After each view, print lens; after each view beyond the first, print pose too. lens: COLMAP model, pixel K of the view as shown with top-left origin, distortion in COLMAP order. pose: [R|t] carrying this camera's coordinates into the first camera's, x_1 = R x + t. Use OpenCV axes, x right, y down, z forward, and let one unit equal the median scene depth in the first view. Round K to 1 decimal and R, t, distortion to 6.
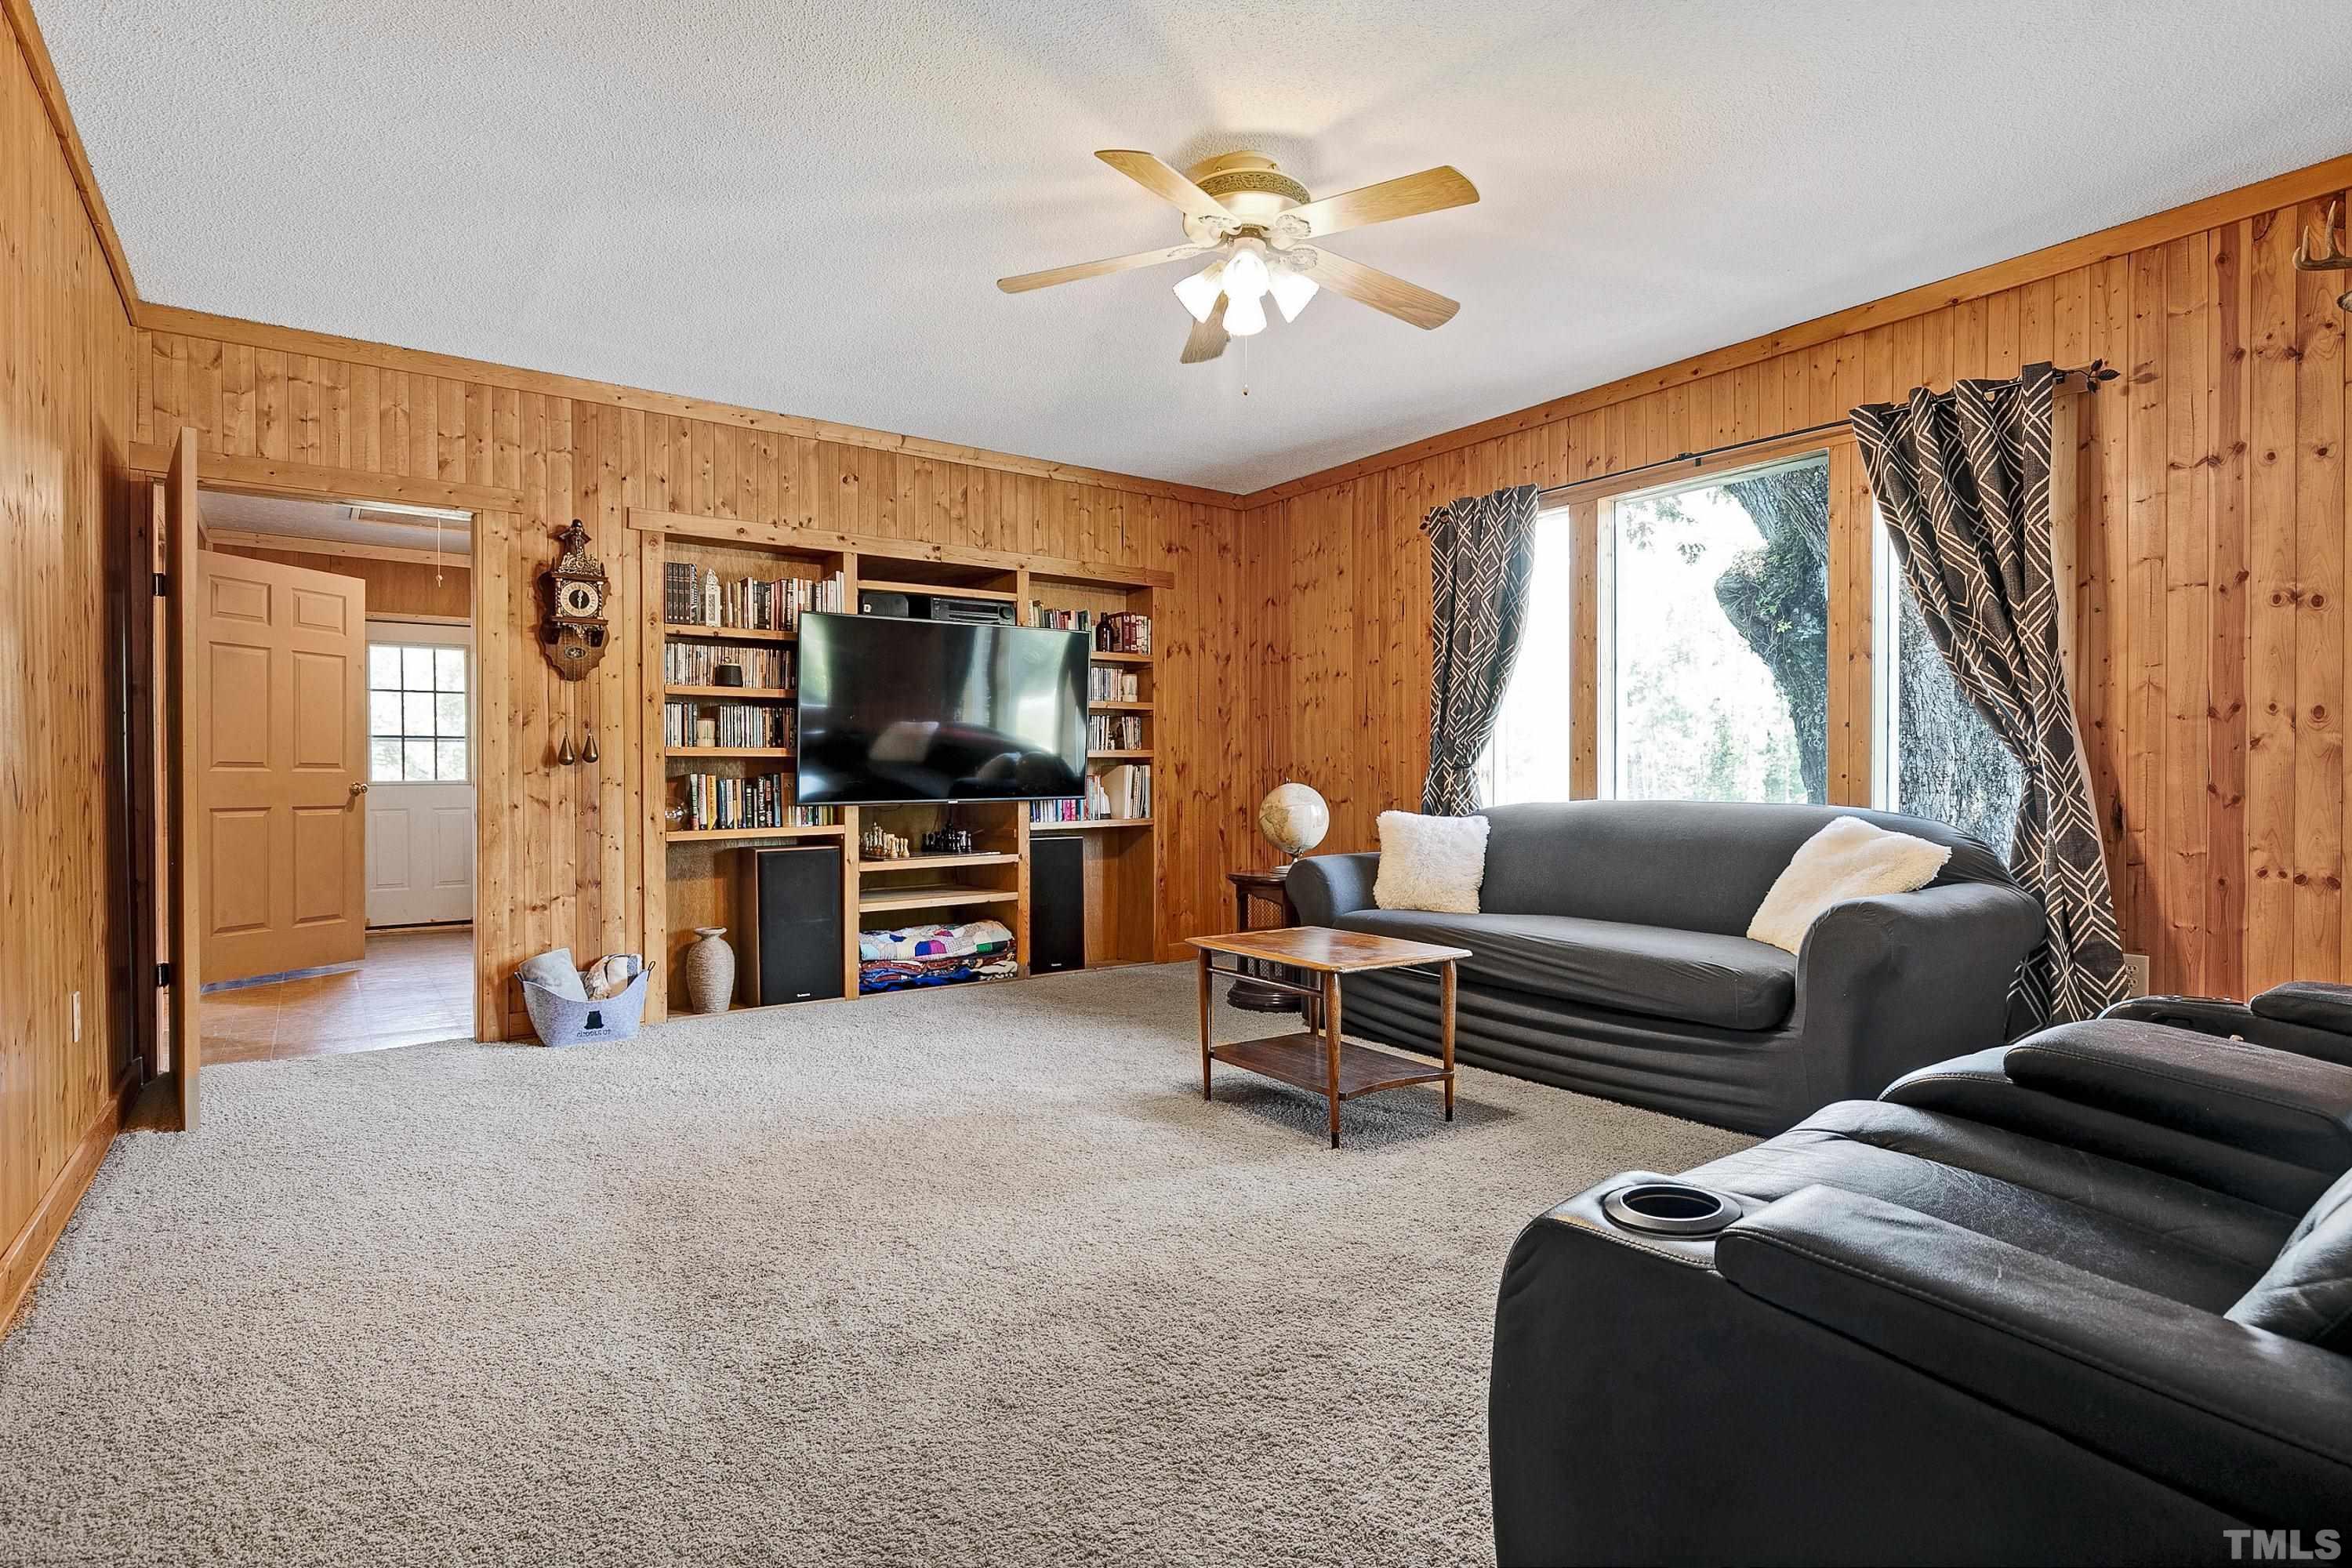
lens RADIAL K [[1271.0, 0, 1208.3], [0, 1271.0, 785.3], [0, 0, 1]] dist [-0.000039, -0.000001]
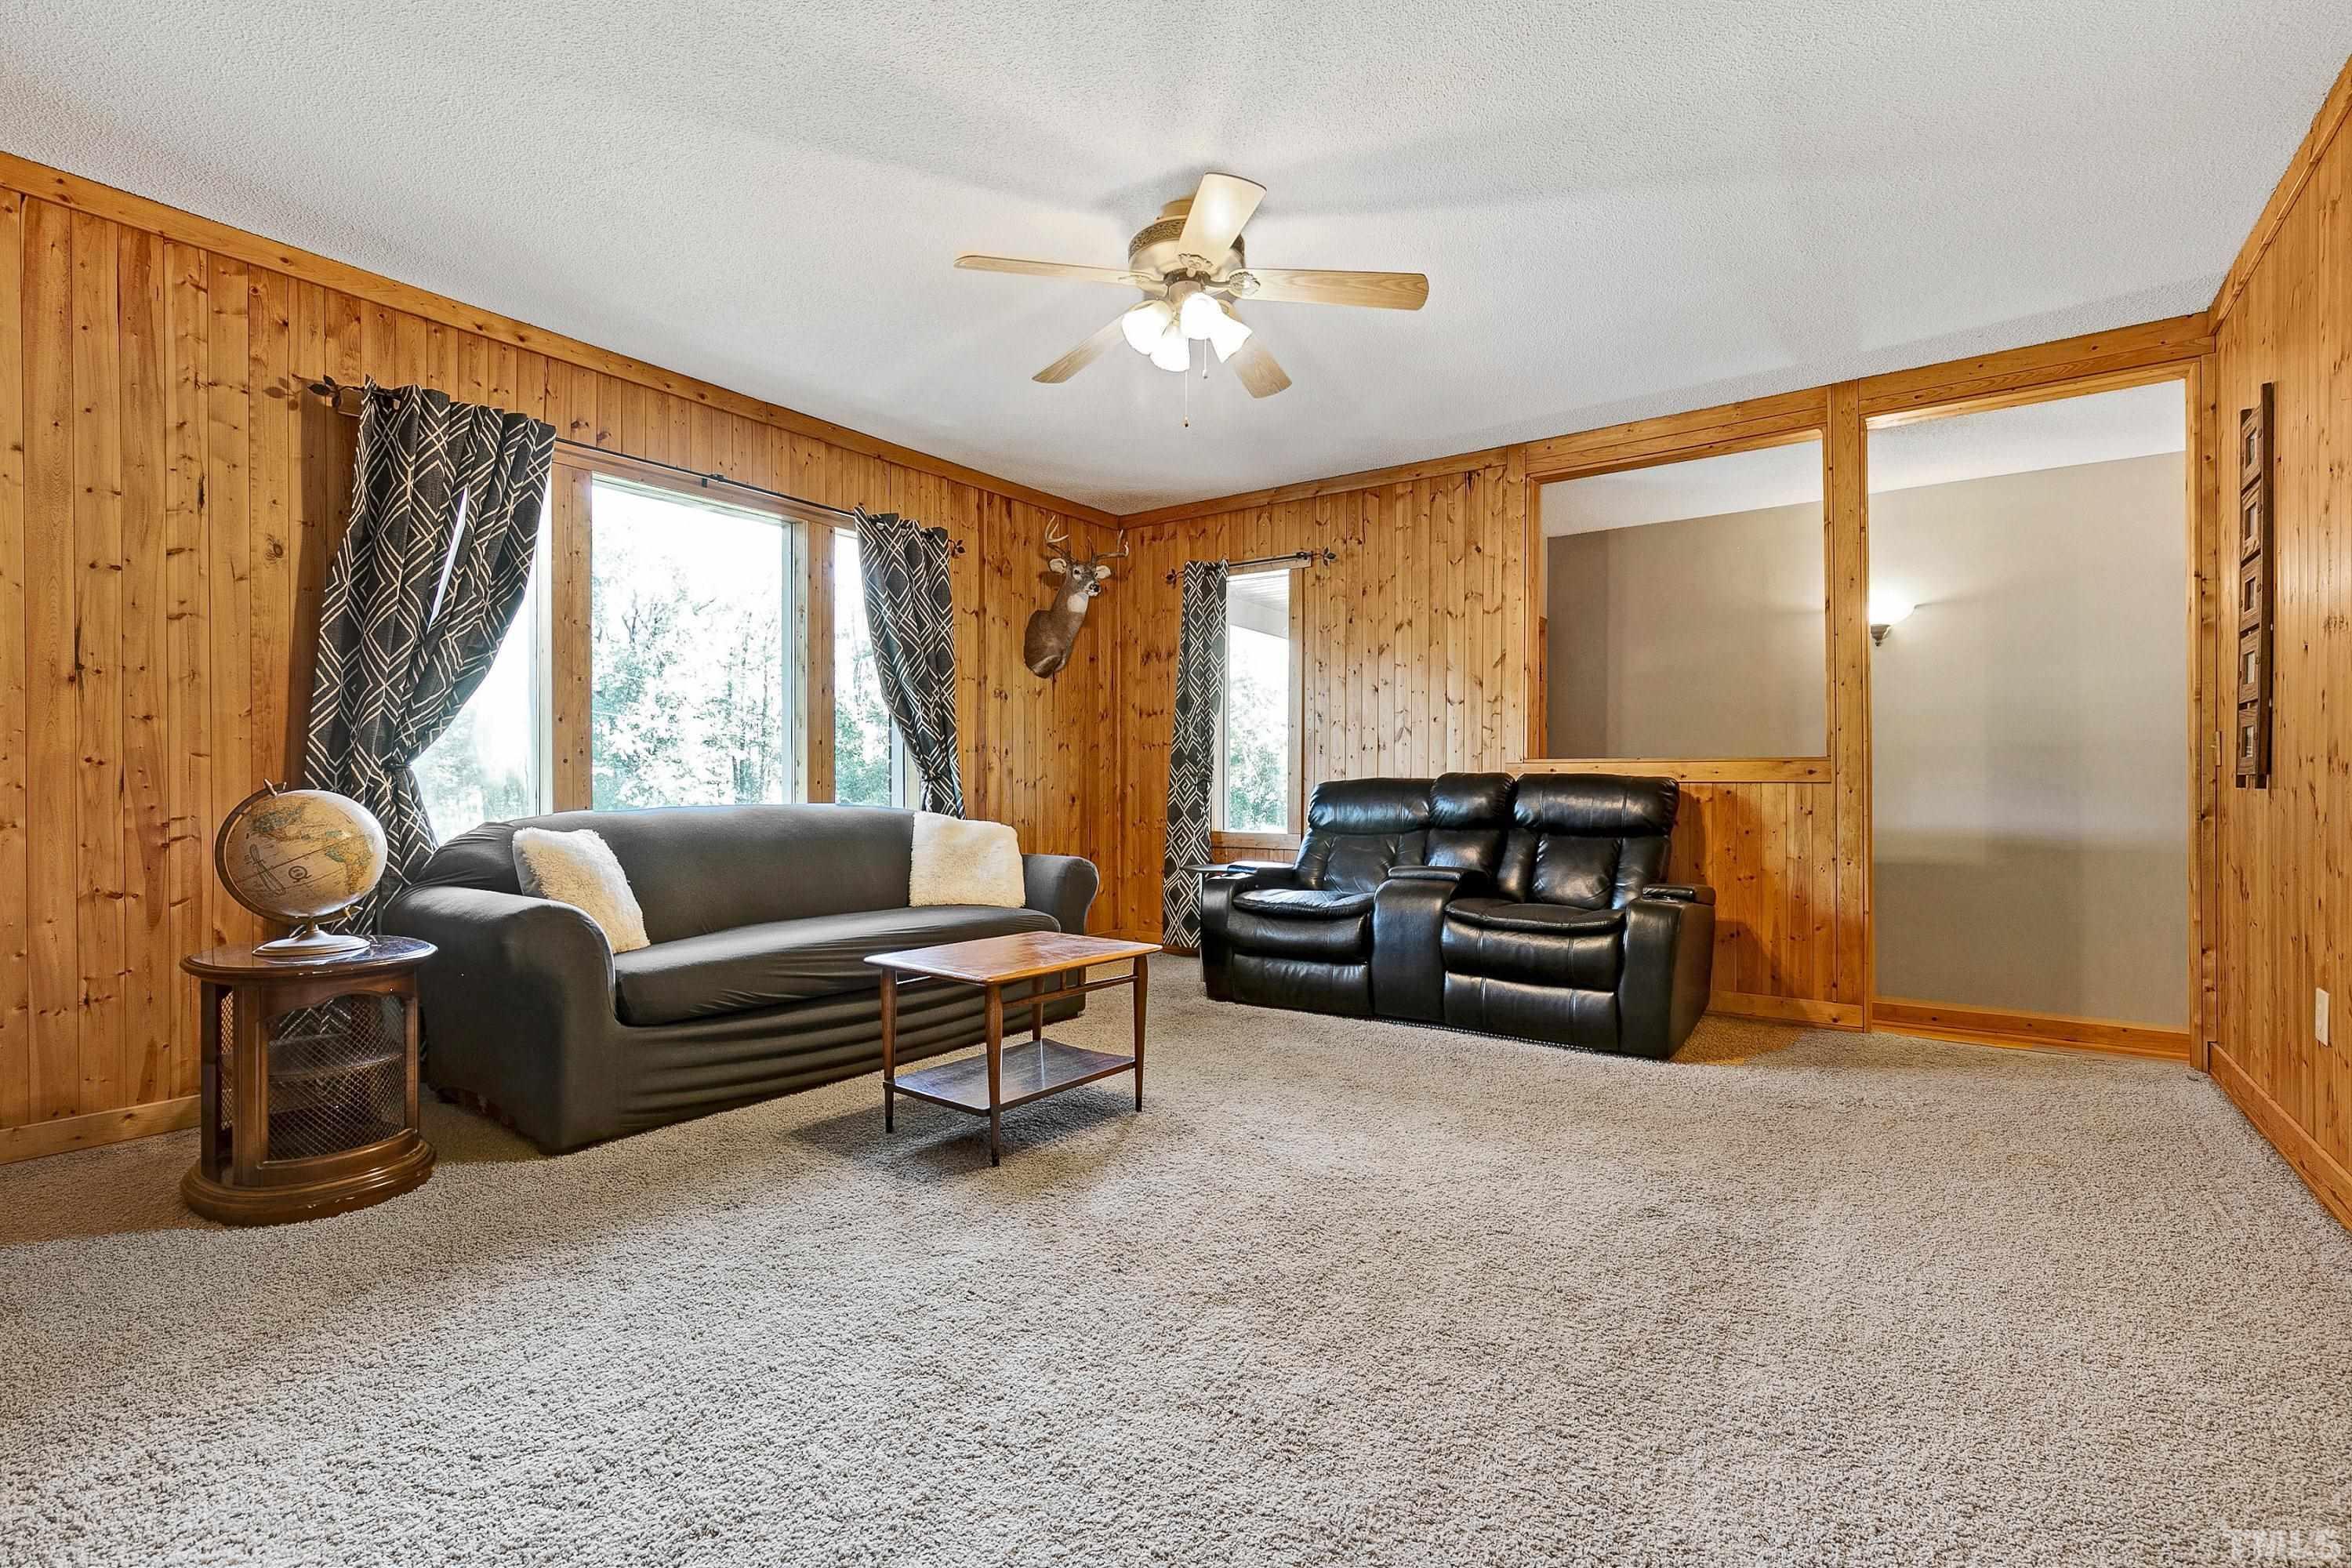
lens RADIAL K [[1075.8, 0, 1176.0], [0, 1075.8, 784.0], [0, 0, 1]] dist [0.011049, -0.000126]
pose [[-0.327017, 0.004019, 0.945010, -0.678557], [0.007139, 0.999973, -0.001783, -0.000555], [-0.944991, 0.006164, -0.327037, 1.068604]]
